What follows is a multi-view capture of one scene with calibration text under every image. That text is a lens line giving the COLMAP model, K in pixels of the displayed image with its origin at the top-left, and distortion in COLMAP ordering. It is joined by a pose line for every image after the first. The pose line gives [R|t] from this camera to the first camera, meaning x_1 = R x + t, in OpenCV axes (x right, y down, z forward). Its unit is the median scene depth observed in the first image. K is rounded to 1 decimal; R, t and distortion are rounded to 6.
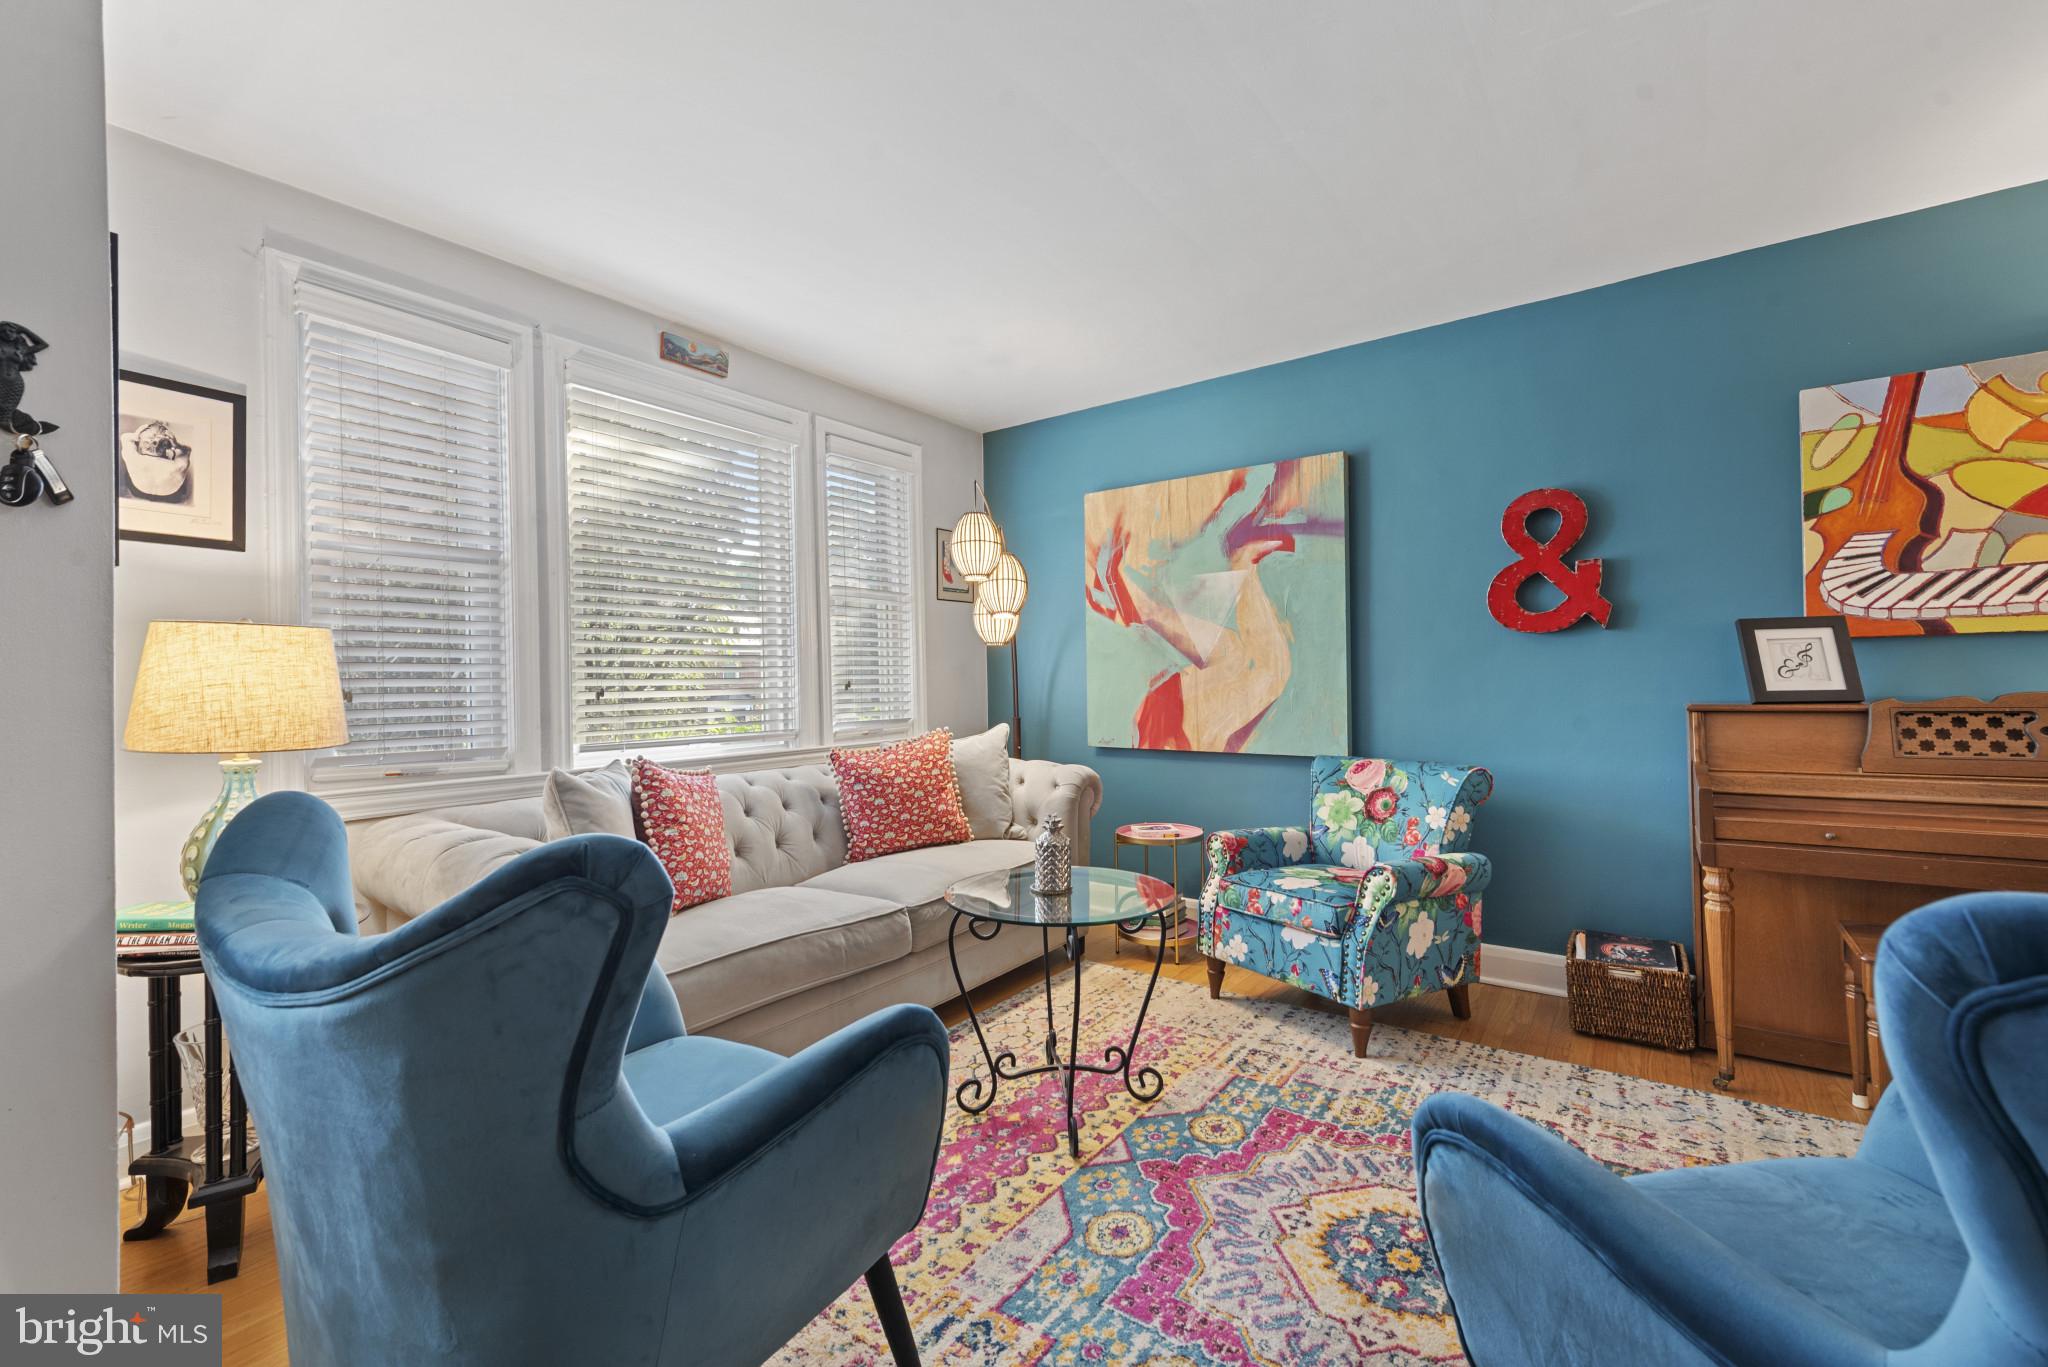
lens RADIAL K [[839.7, 0, 1024.0], [0, 839.7, 683.5], [0, 0, 1]] dist [-0.000444, -0.000327]
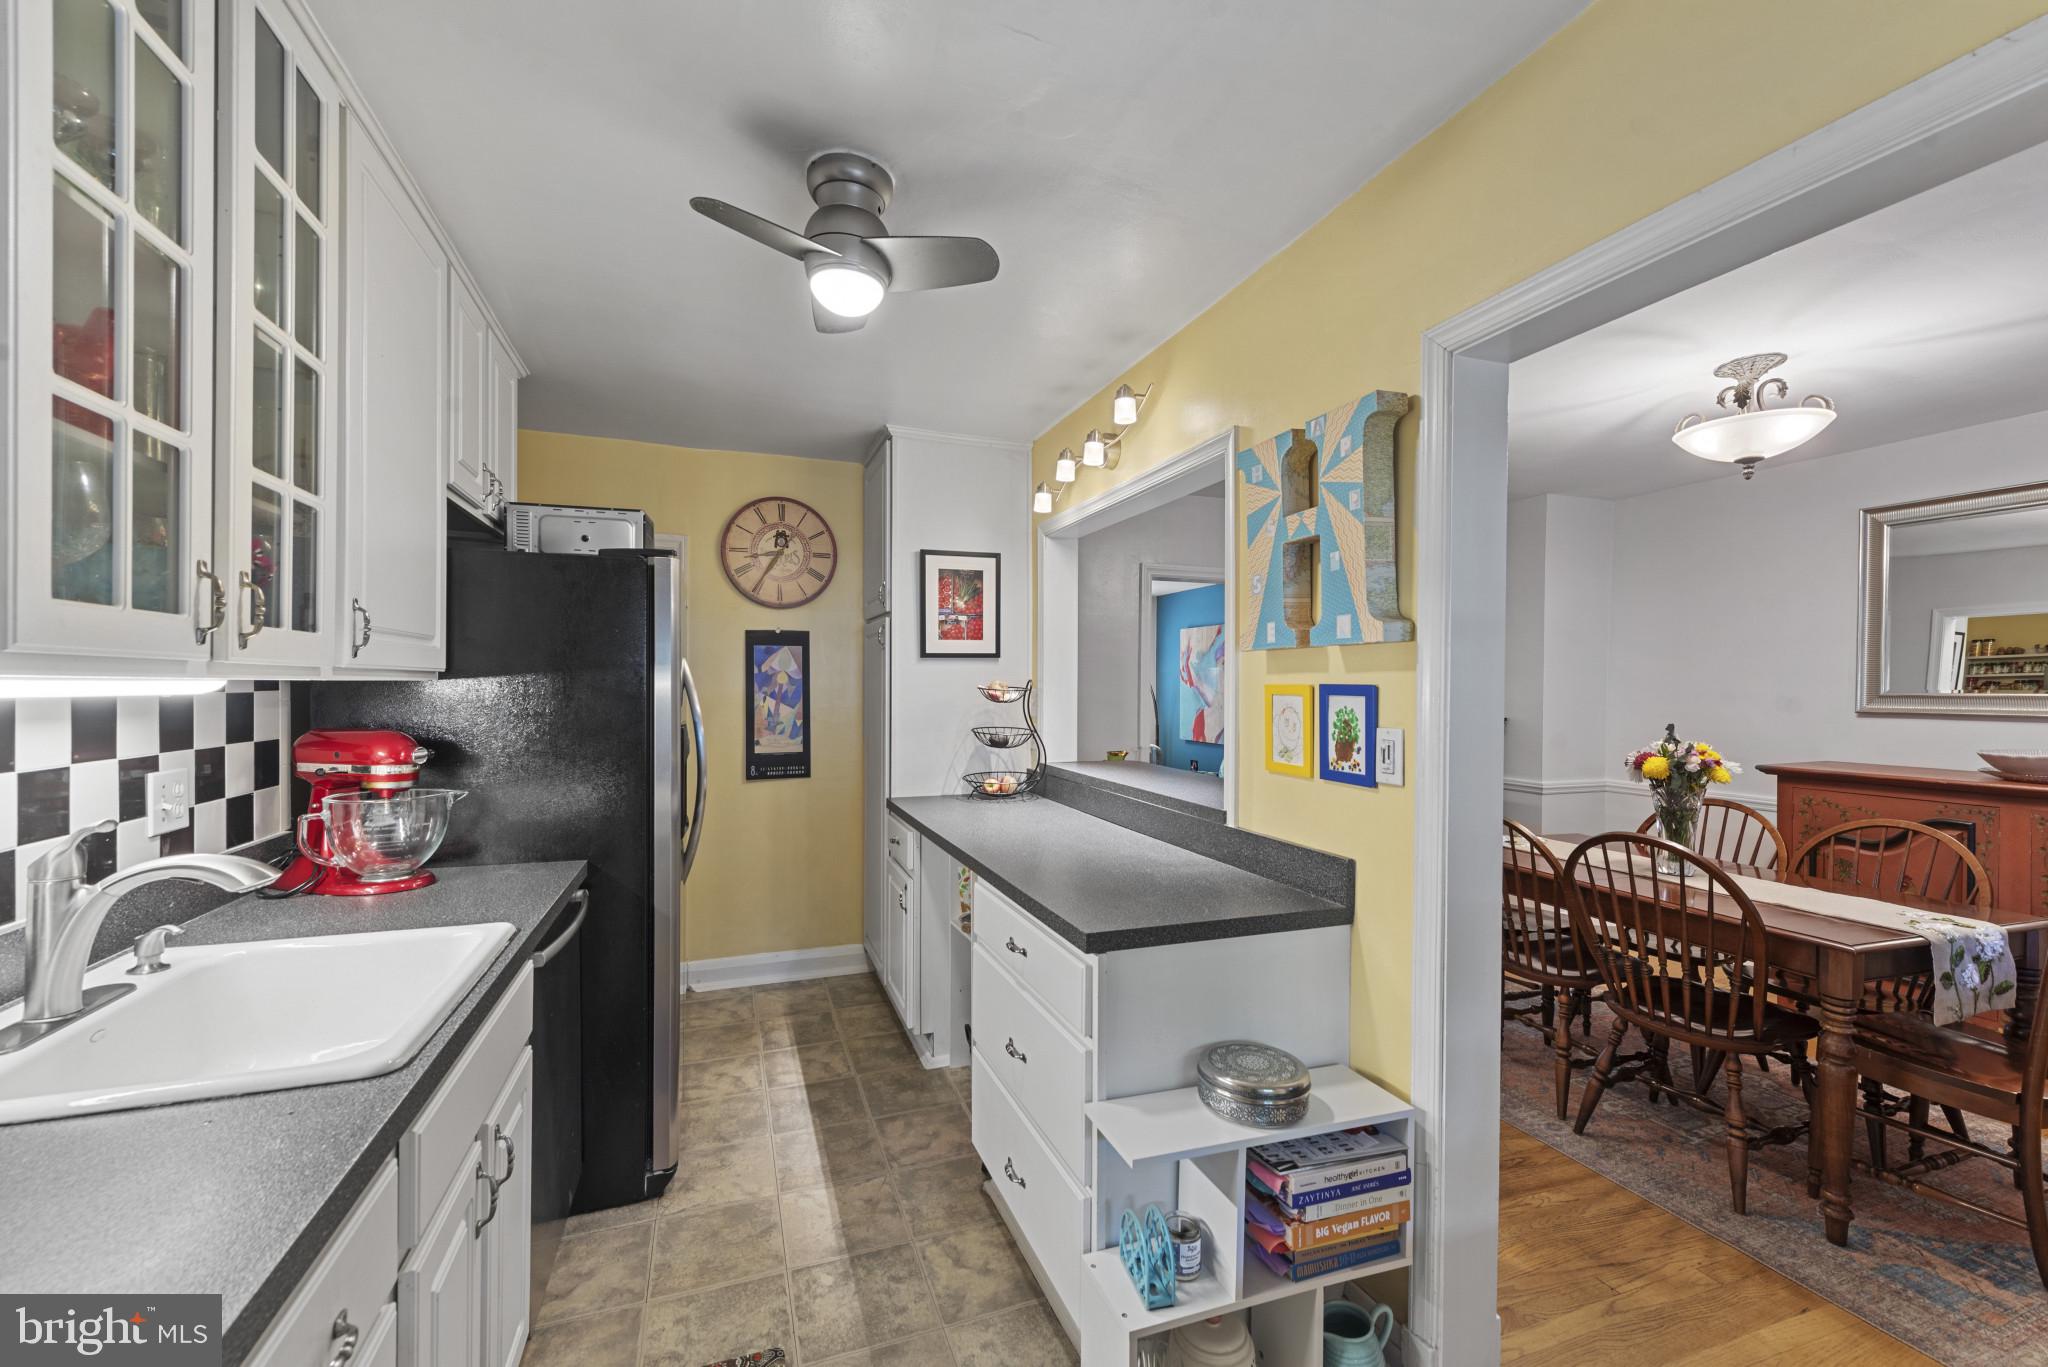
lens RADIAL K [[819.7, 0, 1022.8], [0, 819.7, 691.3], [0, 0, 1]] dist [-0.000887, -0.000397]
pose [[0.825749, 0.024841, -0.563491, 1.547159], [-0.021168, 0.999691, 0.013050, -0.119671], [0.563641, 0.001152, 0.826019, -1.720410]]
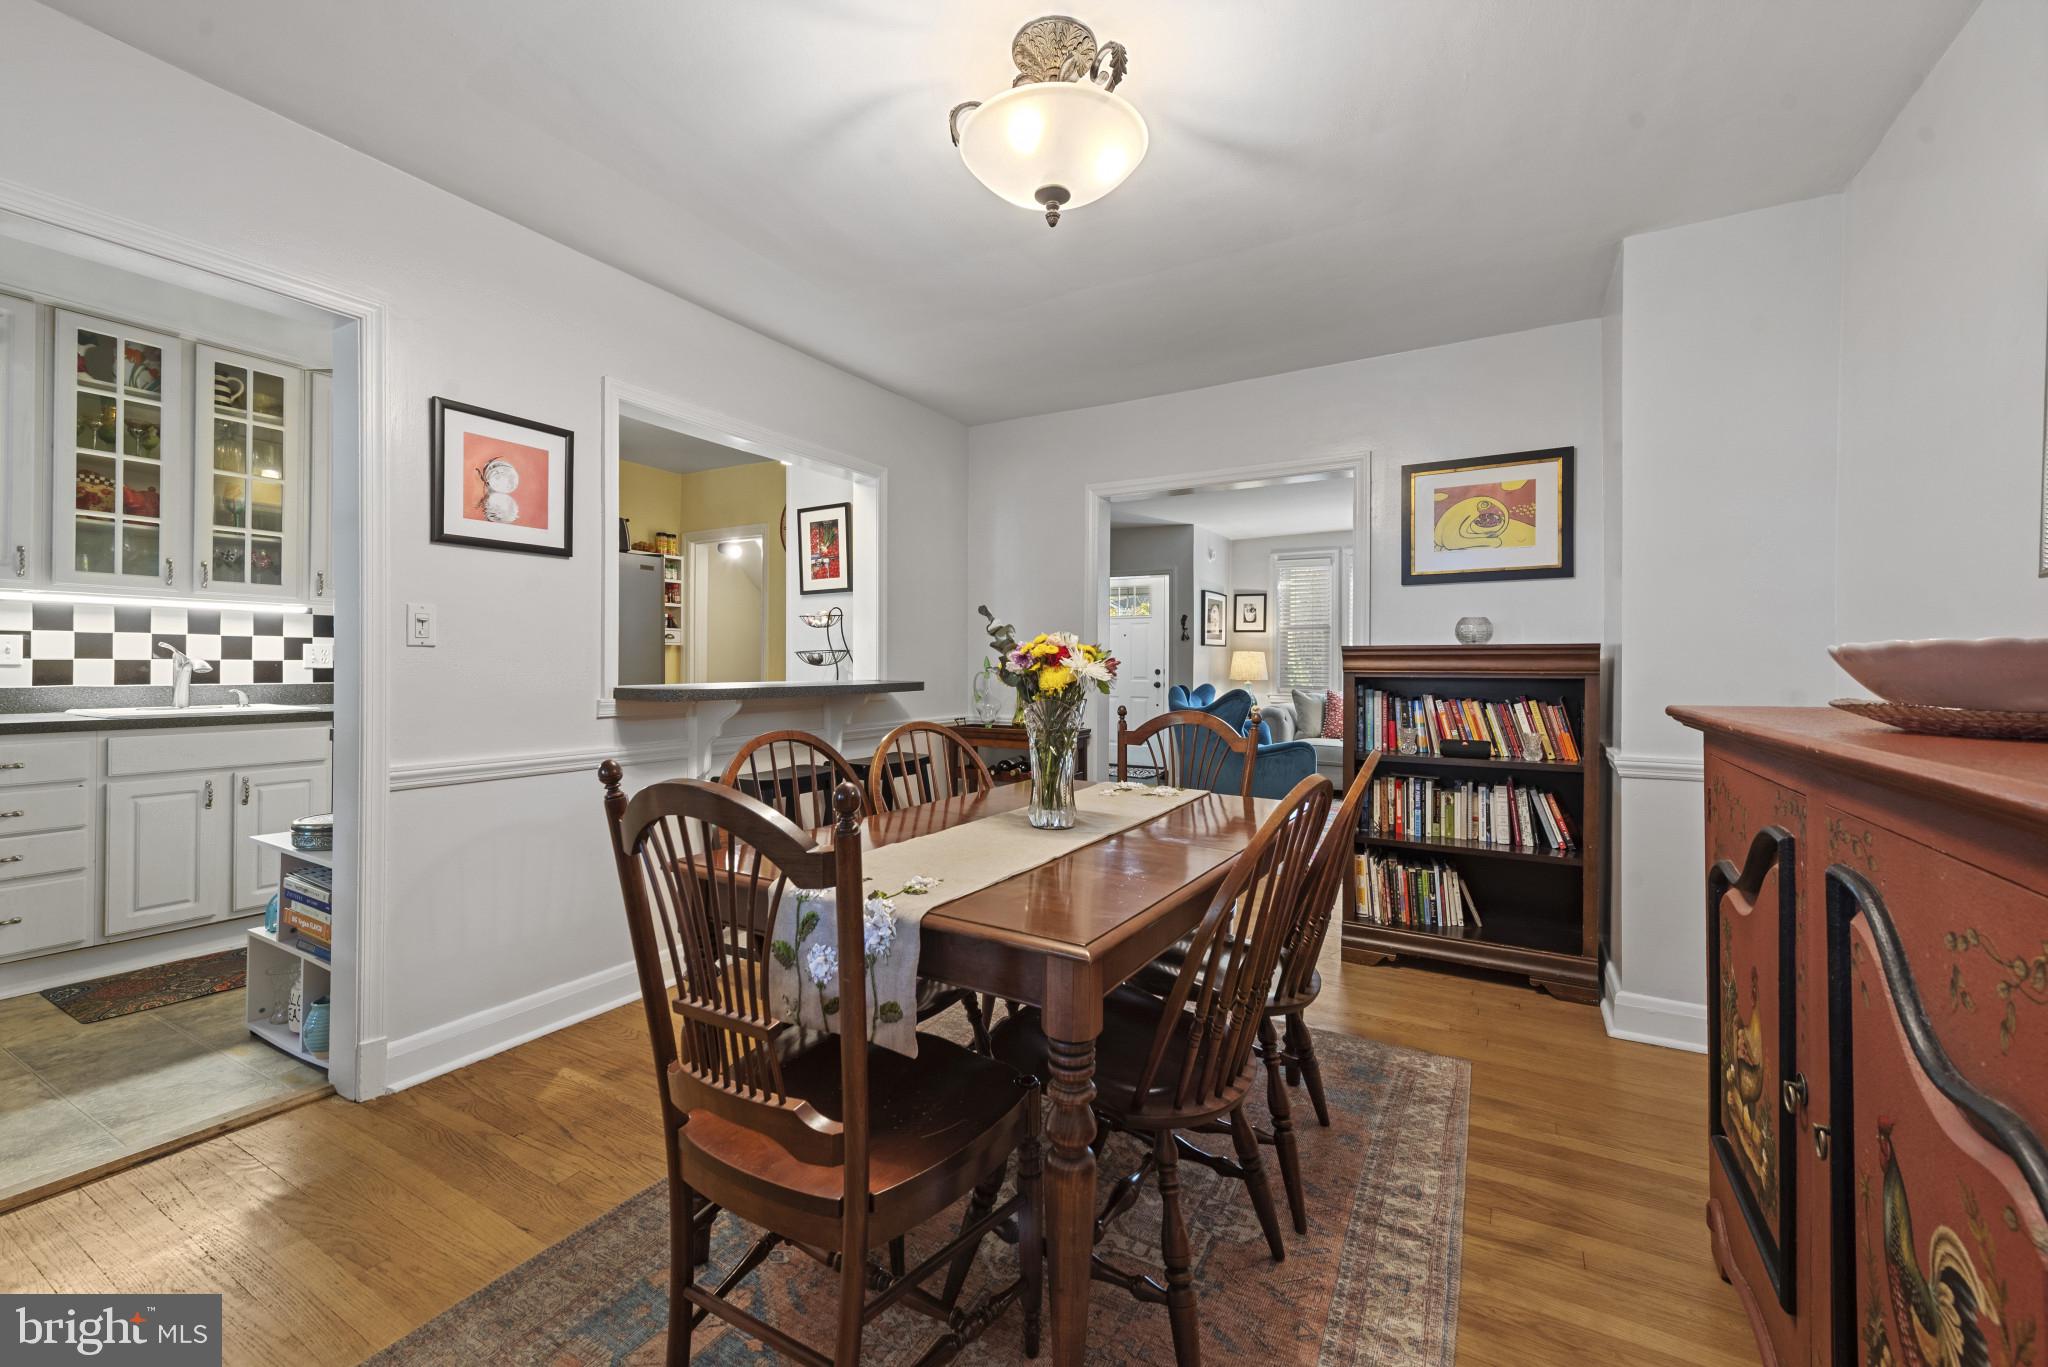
lens RADIAL K [[827.6, 0, 1023.3], [0, 827.6, 665.8], [0, 0, 1]] dist [0.025181, -0.000088]
pose [[0.108668, 0.018100, -0.993913, 2.378721], [-0.009756, 0.999806, 0.017140, -0.043351], [0.994030, 0.007834, 0.108823, -0.478277]]
